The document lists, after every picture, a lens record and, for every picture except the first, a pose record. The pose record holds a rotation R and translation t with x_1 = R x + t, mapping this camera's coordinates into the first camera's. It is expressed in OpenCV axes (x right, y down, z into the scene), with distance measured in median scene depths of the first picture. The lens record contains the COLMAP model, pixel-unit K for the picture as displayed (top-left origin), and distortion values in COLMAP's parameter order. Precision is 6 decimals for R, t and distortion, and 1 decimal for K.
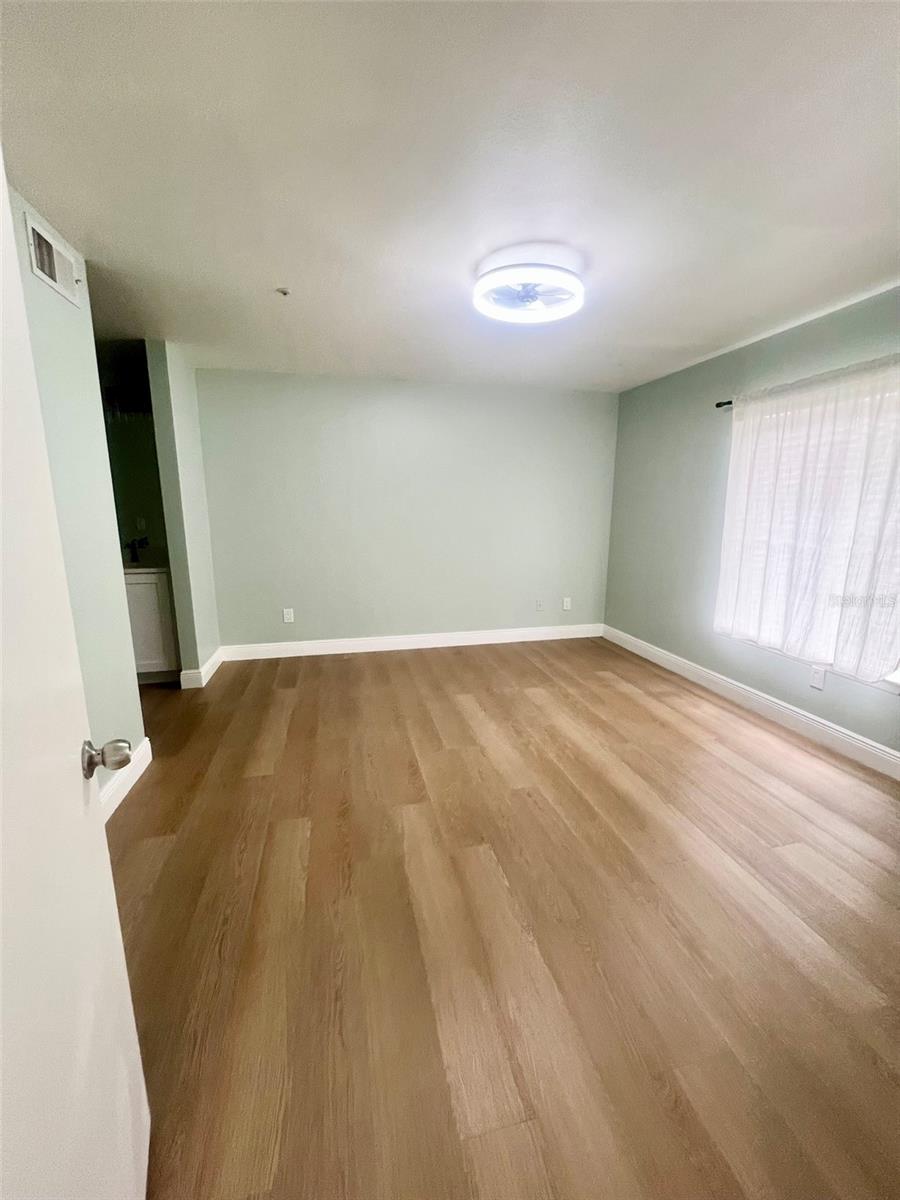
lens RADIAL K [[478.6, 0, 452.4], [0, 478.6, 598.9], [0, 0, 1]] dist [-0.012902, -0.000399]
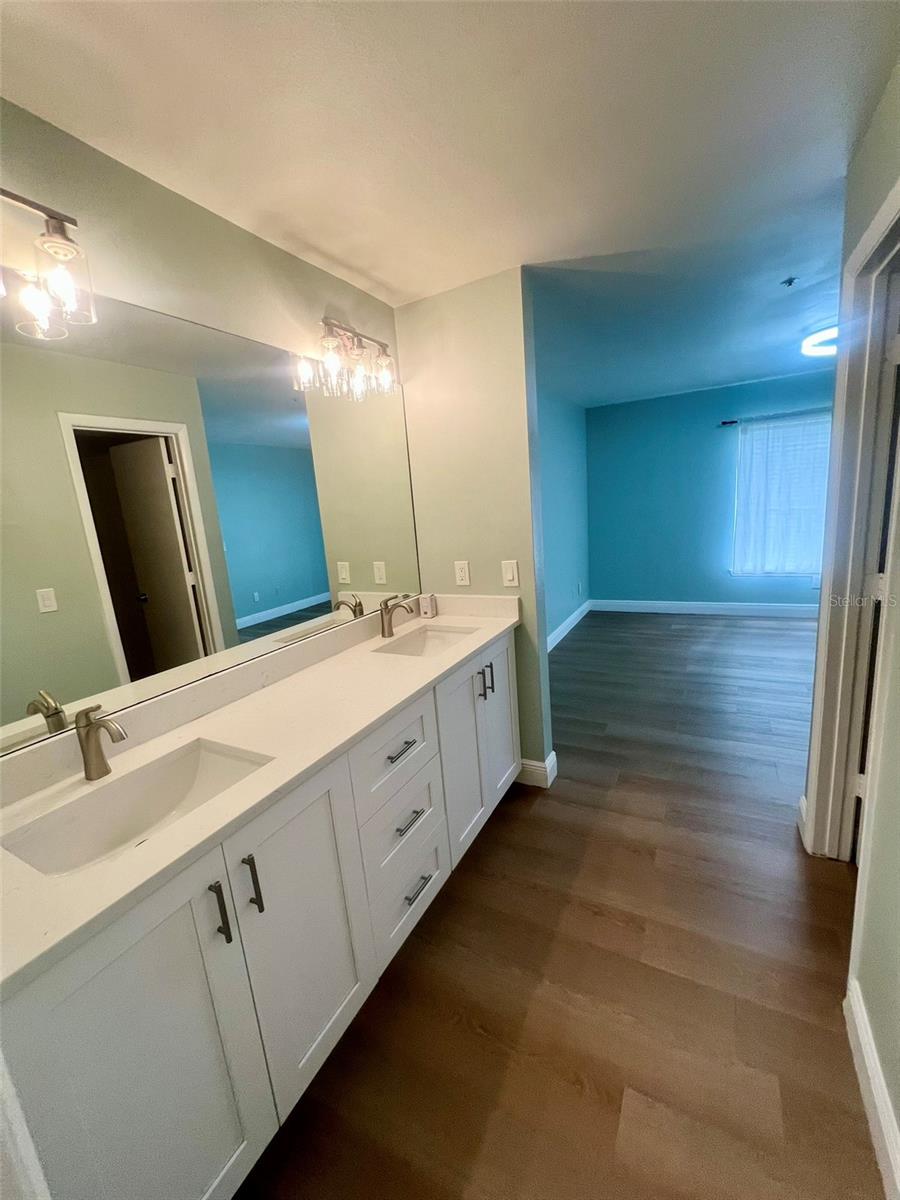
lens RADIAL K [[478.6, 0, 449.0], [0, 478.6, 599.4], [0, 0, 1]] dist [-0.012902, -0.000399]
pose [[0.673775, -0.202846, 0.710549, -1.081799], [0.223587, 0.972474, 0.065603, -0.148742], [-0.704298, 0.114668, 0.700583, 0.574491]]
